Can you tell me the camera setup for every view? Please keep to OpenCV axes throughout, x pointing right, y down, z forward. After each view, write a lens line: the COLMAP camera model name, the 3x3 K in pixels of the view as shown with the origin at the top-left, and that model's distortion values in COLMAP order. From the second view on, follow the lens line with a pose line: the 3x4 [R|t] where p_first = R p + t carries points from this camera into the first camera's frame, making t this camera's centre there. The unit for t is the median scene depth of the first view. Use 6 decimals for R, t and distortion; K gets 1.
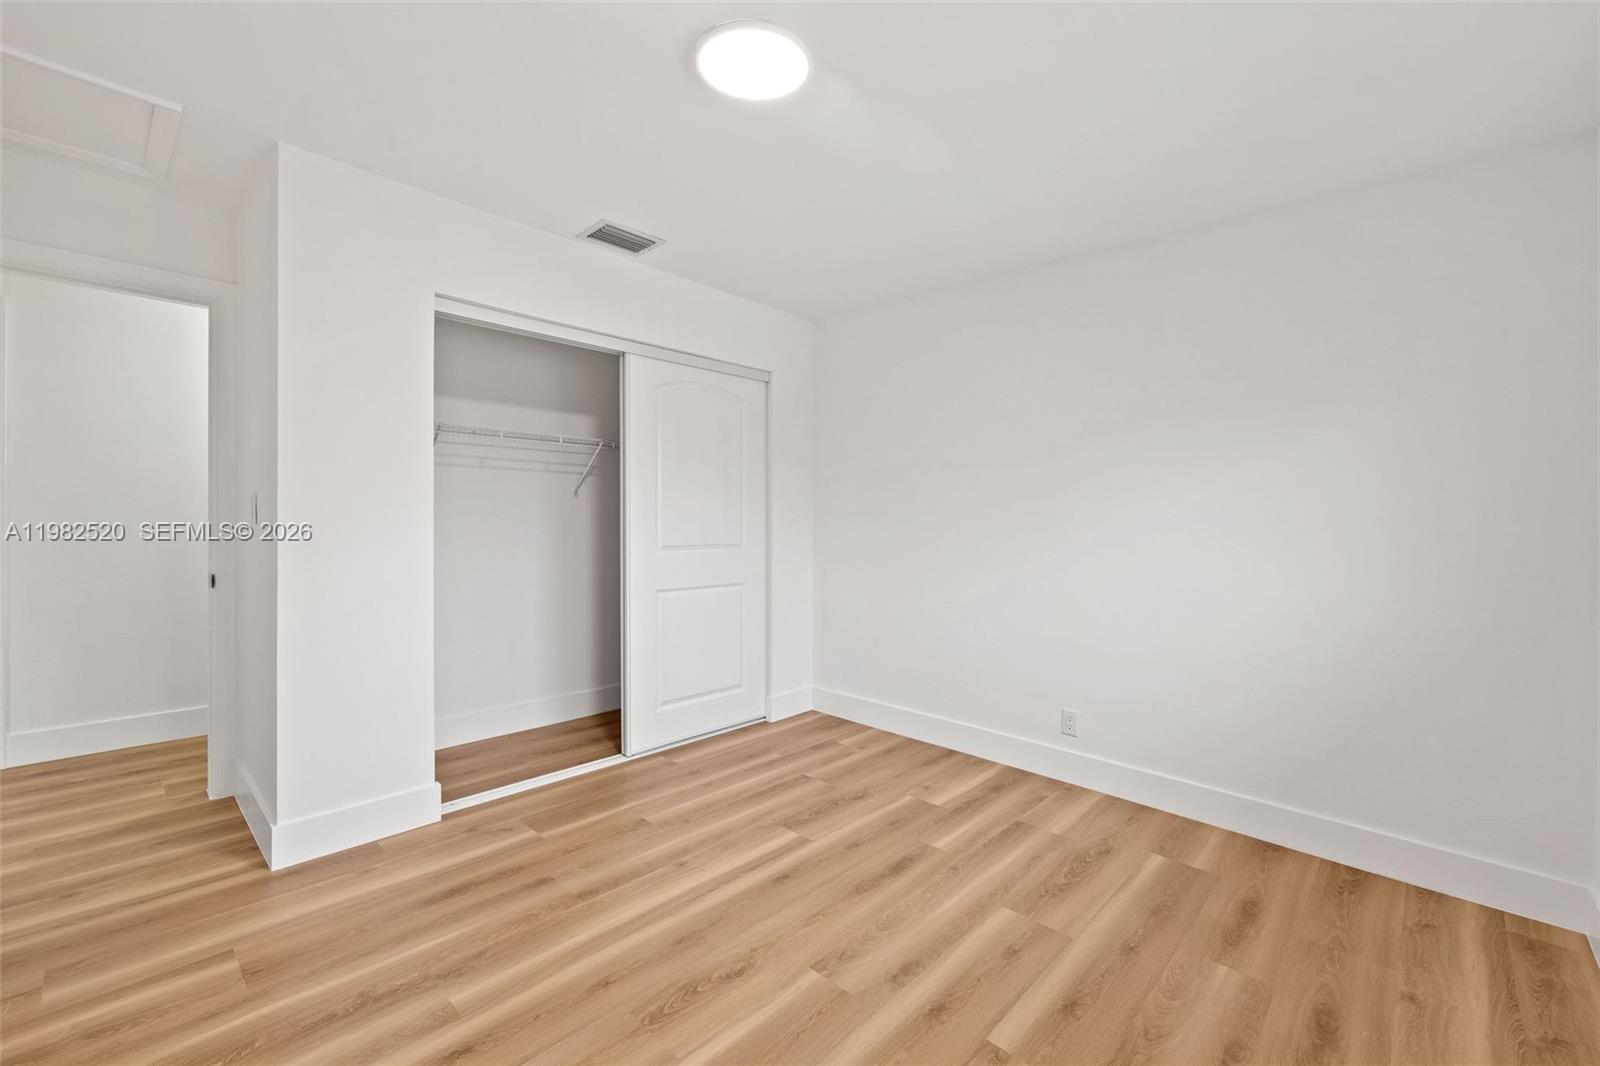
lens RADIAL K [[681.8, 0, 791.9], [0, 681.8, 522.8], [0, 0, 1]] dist [0.001694, -0.000074]
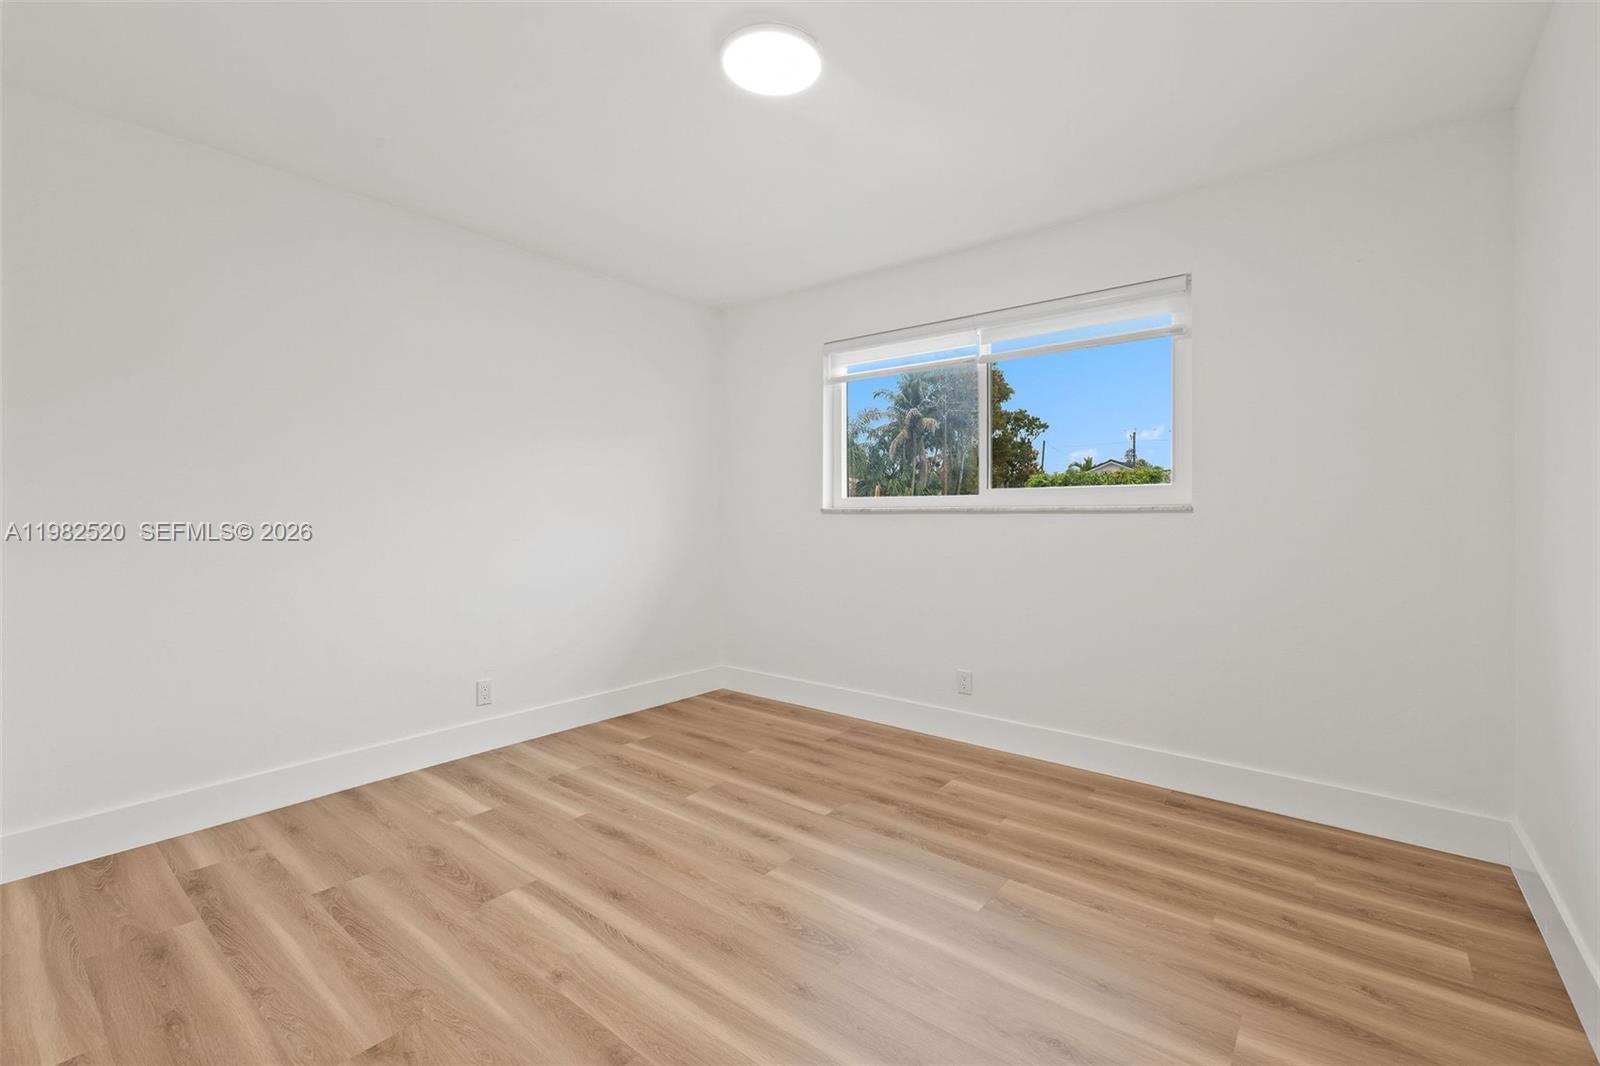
lens RADIAL K [[681.8, 0, 792.5], [0, 681.8, 530.7], [0, 0, 1]] dist [0.001694, -0.000074]
pose [[-0.074920, -0.042906, 0.996266, -0.777296], [0.011990, 0.998963, 0.043924, 0.000634], [-0.997117, 0.015236, -0.074328, 0.704089]]
